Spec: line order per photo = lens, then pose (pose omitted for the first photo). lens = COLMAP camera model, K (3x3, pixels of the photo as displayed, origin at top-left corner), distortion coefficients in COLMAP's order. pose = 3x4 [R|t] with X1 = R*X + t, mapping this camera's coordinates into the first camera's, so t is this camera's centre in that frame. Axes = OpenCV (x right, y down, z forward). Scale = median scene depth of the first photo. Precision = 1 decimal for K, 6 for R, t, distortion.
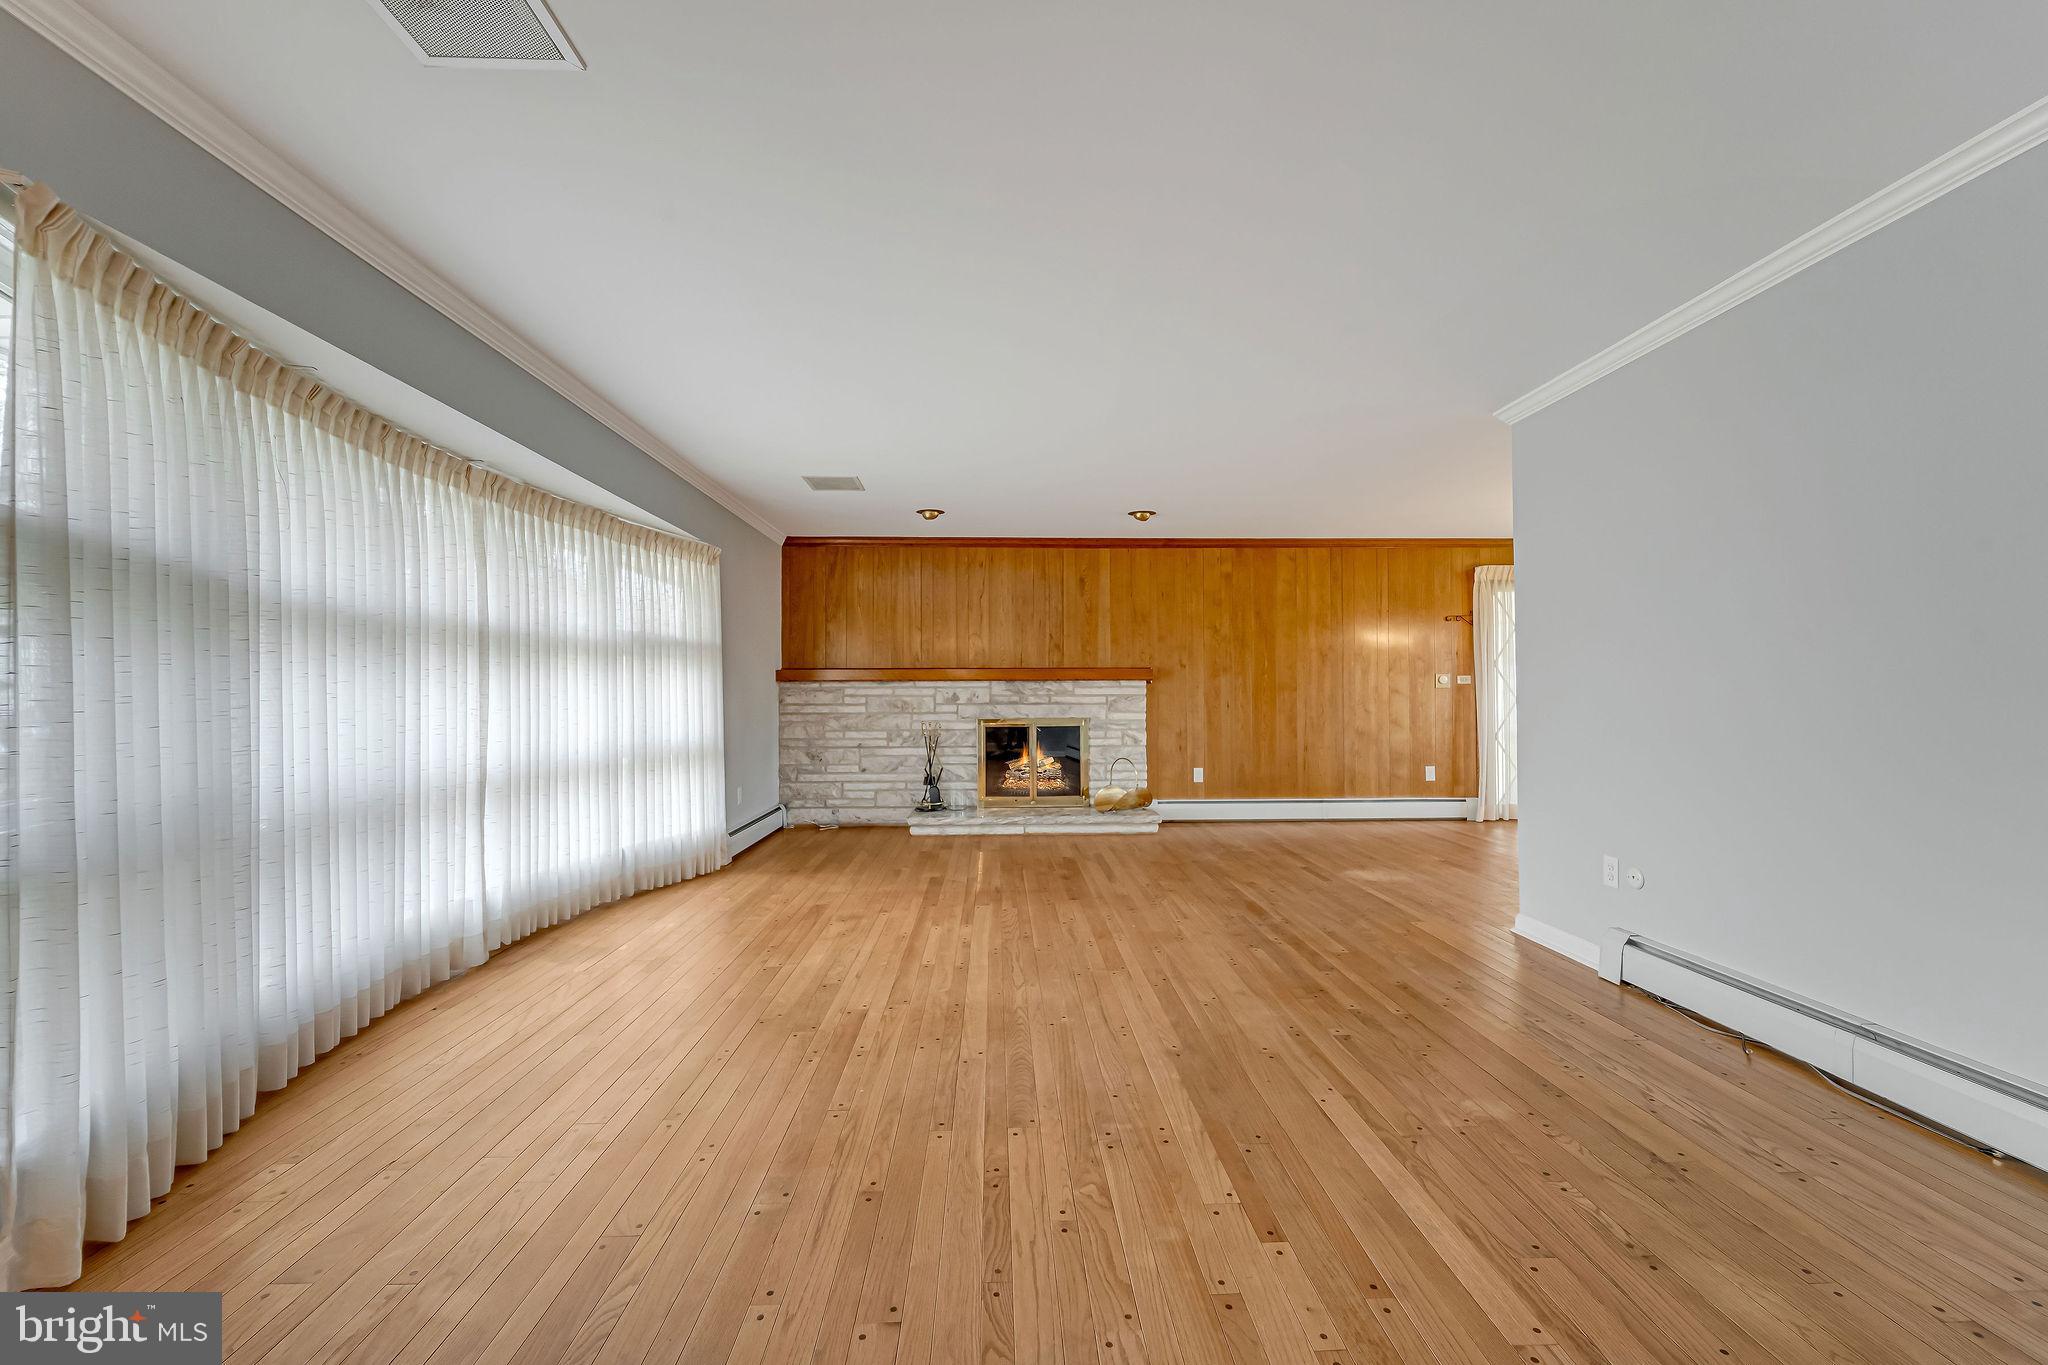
lens RADIAL K [[829.4, 0, 1022.1], [0, 829.4, 685.3], [0, 0, 1]] dist [0.003257, 0.000154]
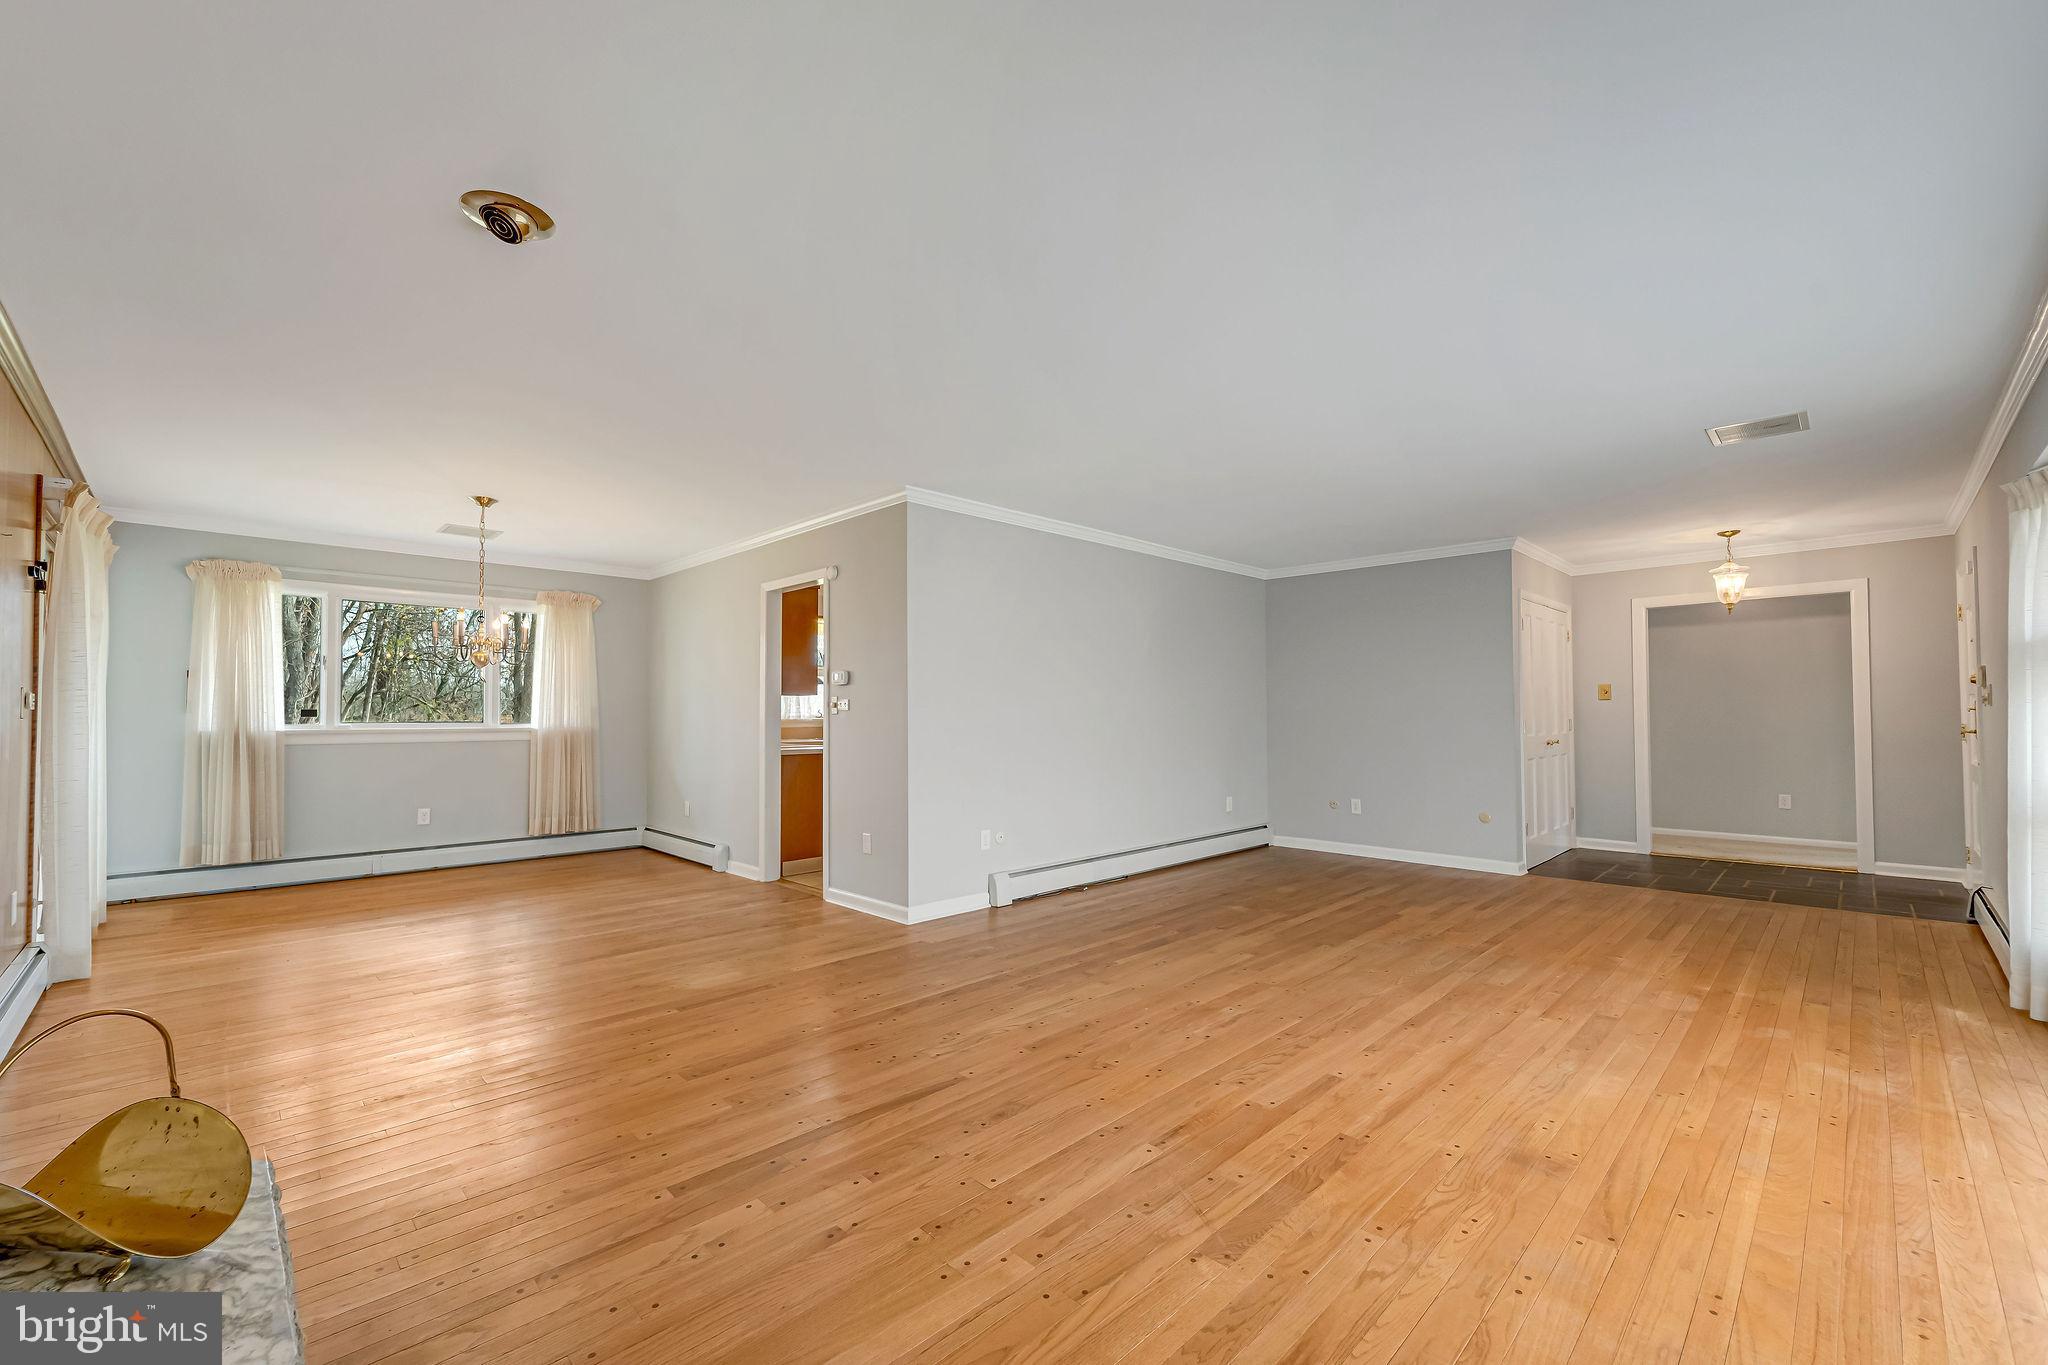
lens RADIAL K [[831.9, 0, 1027.7], [0, 831.9, 692.8], [0, 0, 1]] dist [-0.001191, -0.000306]
pose [[-0.681998, 0.026020, 0.730891, -0.223501], [-0.002255, 0.999287, -0.037679, 0.005341], [-0.731350, -0.027346, -0.681454, 0.937819]]
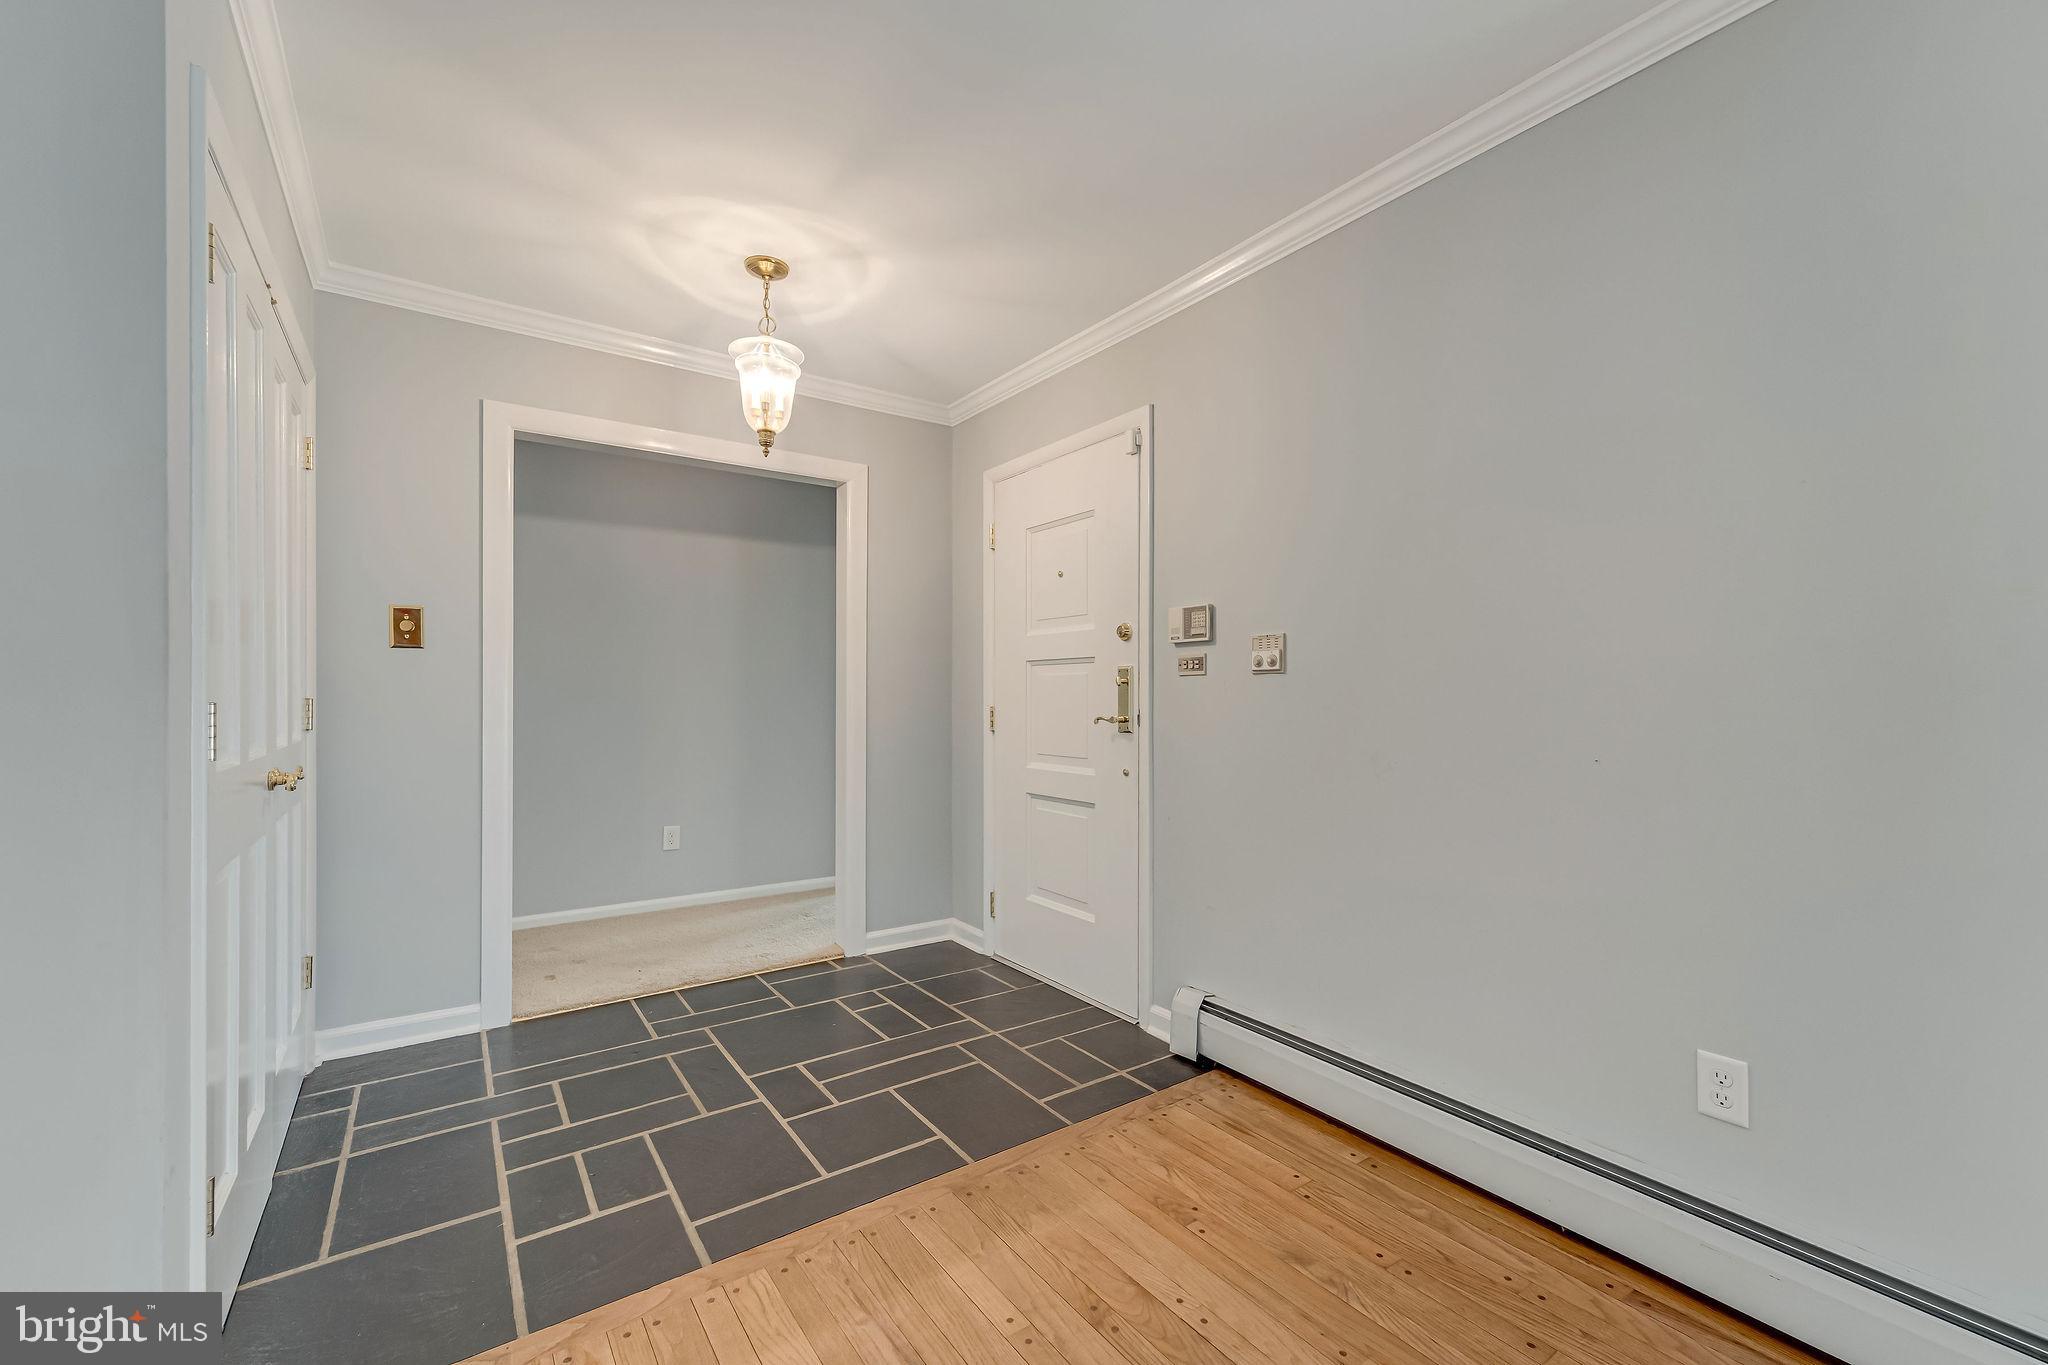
lens RADIAL K [[825.7, 0, 1024.1], [0, 825.7, 703.8], [0, 0, 1]] dist [0.000609, -0.000133]
pose [[-0.833007, 0.002918, -0.553254, 0.012772], [0.004125, 0.999991, -0.000936, 0.002239], [0.553246, -0.003062, -0.833012, 0.204006]]
